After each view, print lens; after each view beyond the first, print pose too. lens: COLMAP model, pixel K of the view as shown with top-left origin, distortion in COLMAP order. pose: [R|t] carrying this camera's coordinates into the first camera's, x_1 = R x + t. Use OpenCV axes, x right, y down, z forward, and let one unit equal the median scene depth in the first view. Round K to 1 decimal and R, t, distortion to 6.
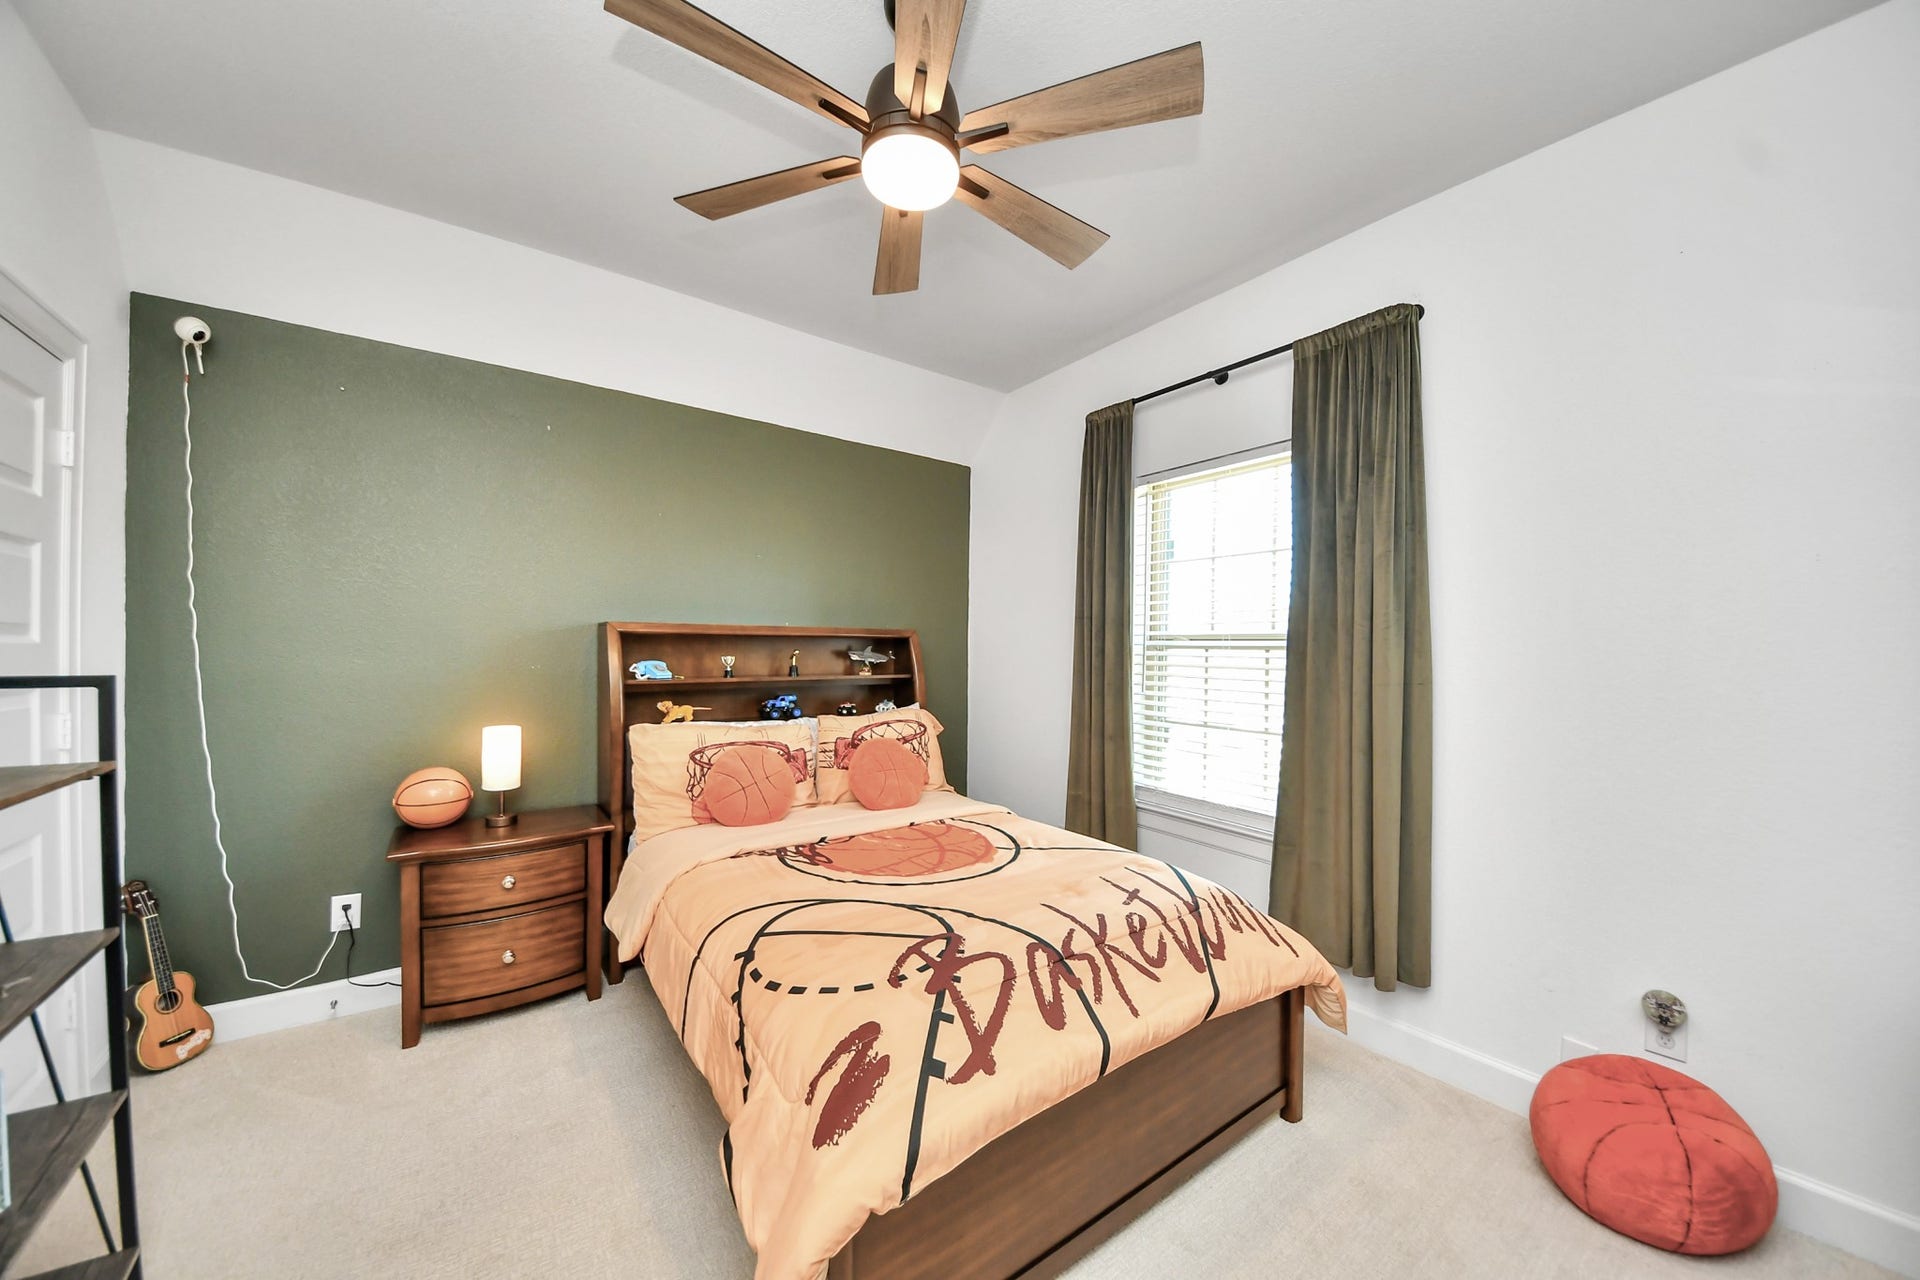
lens RADIAL K [[693.0, 0, 962.1], [0, 693.0, 649.3], [0, 0, 1]] dist [-0.000887, -0.000155]
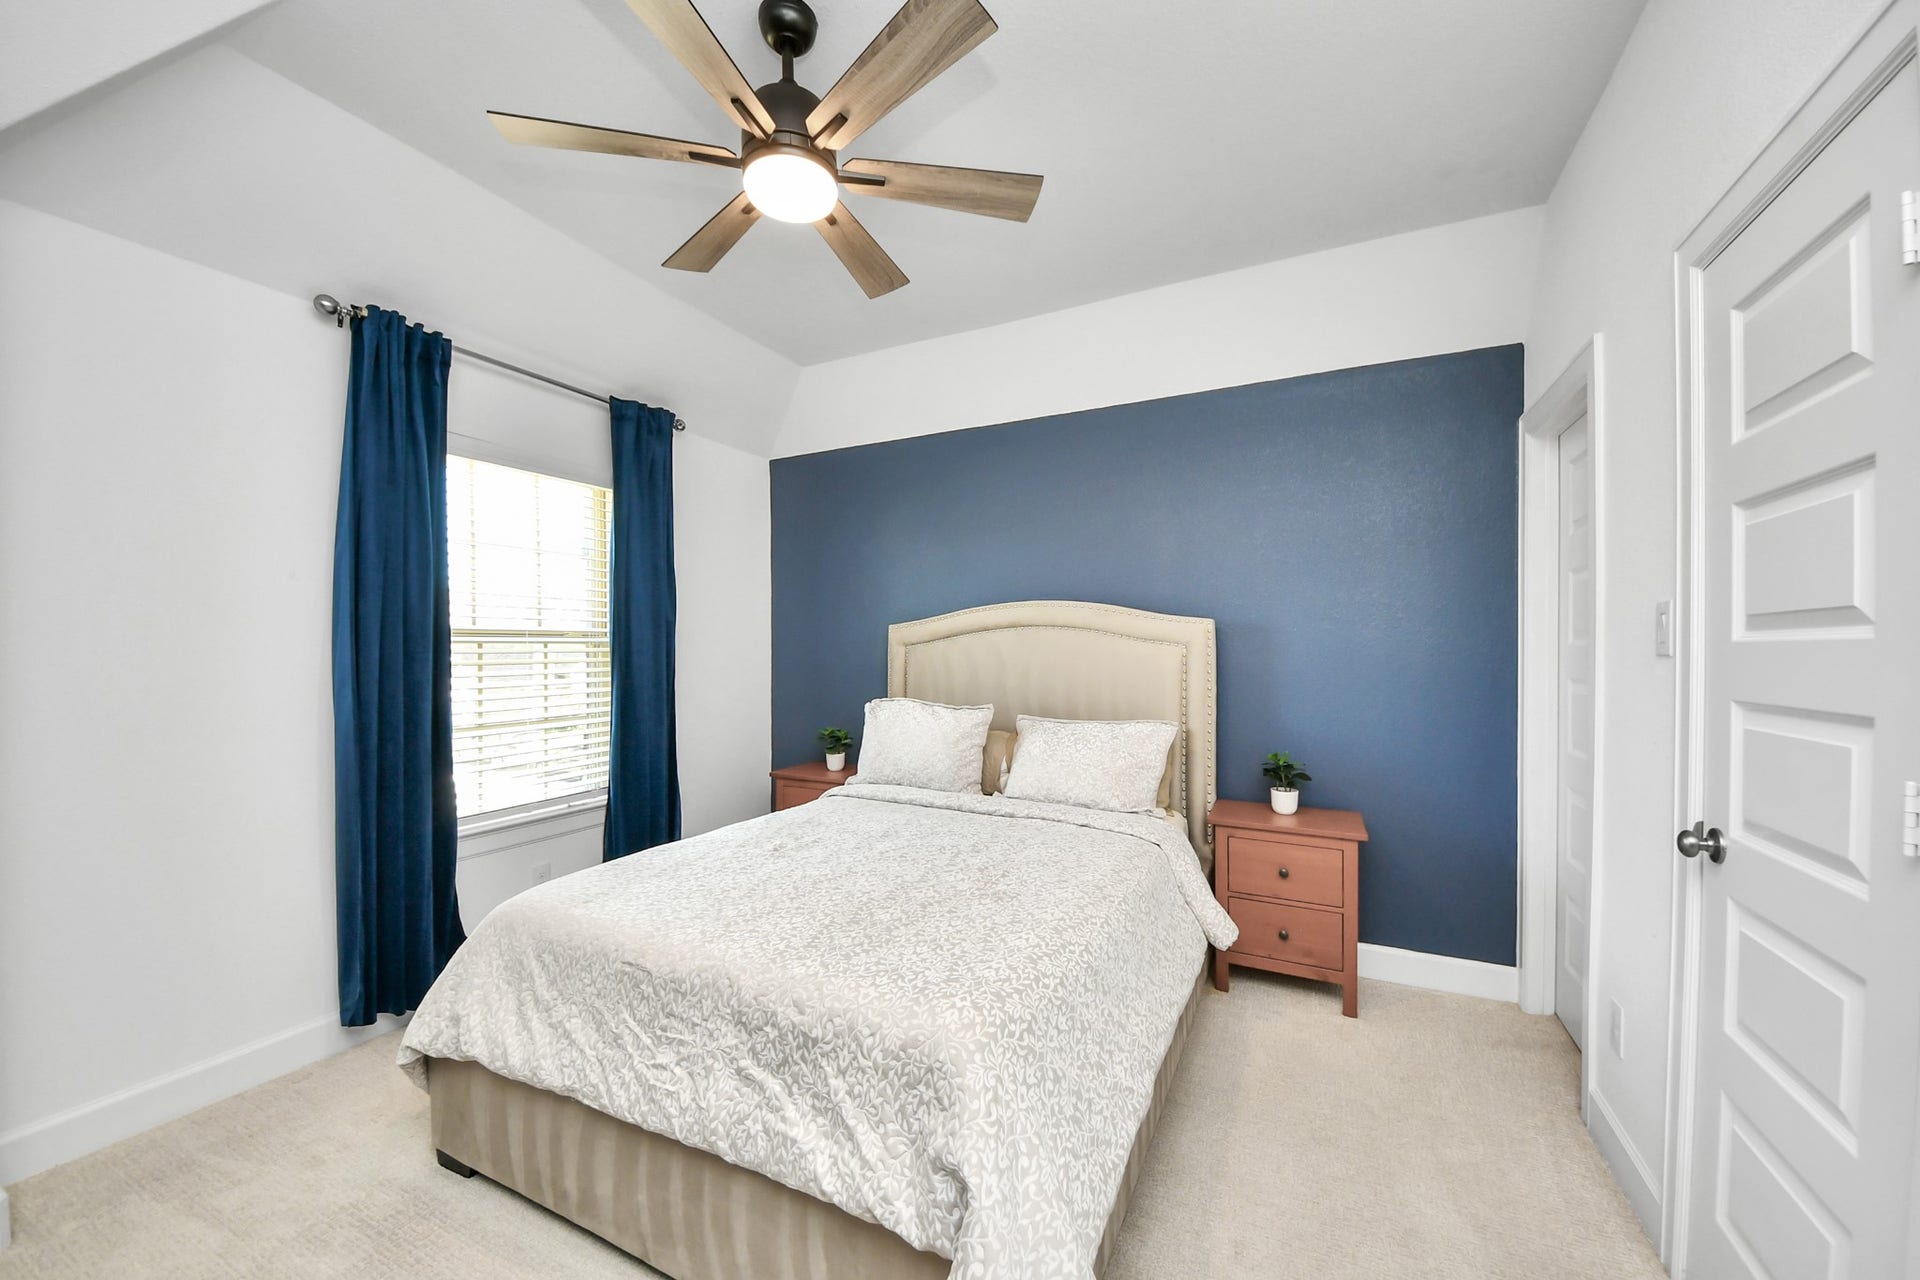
lens RADIAL K [[693.0, 0, 962.1], [0, 693.0, 649.3], [0, 0, 1]] dist [-0.000887, -0.000155]
pose [[-0.437659, -0.009743, 0.899088, -0.859496], [0.001667, 0.999931, 0.011648, -0.004427], [-0.899140, 0.006597, -0.437612, 0.938537]]
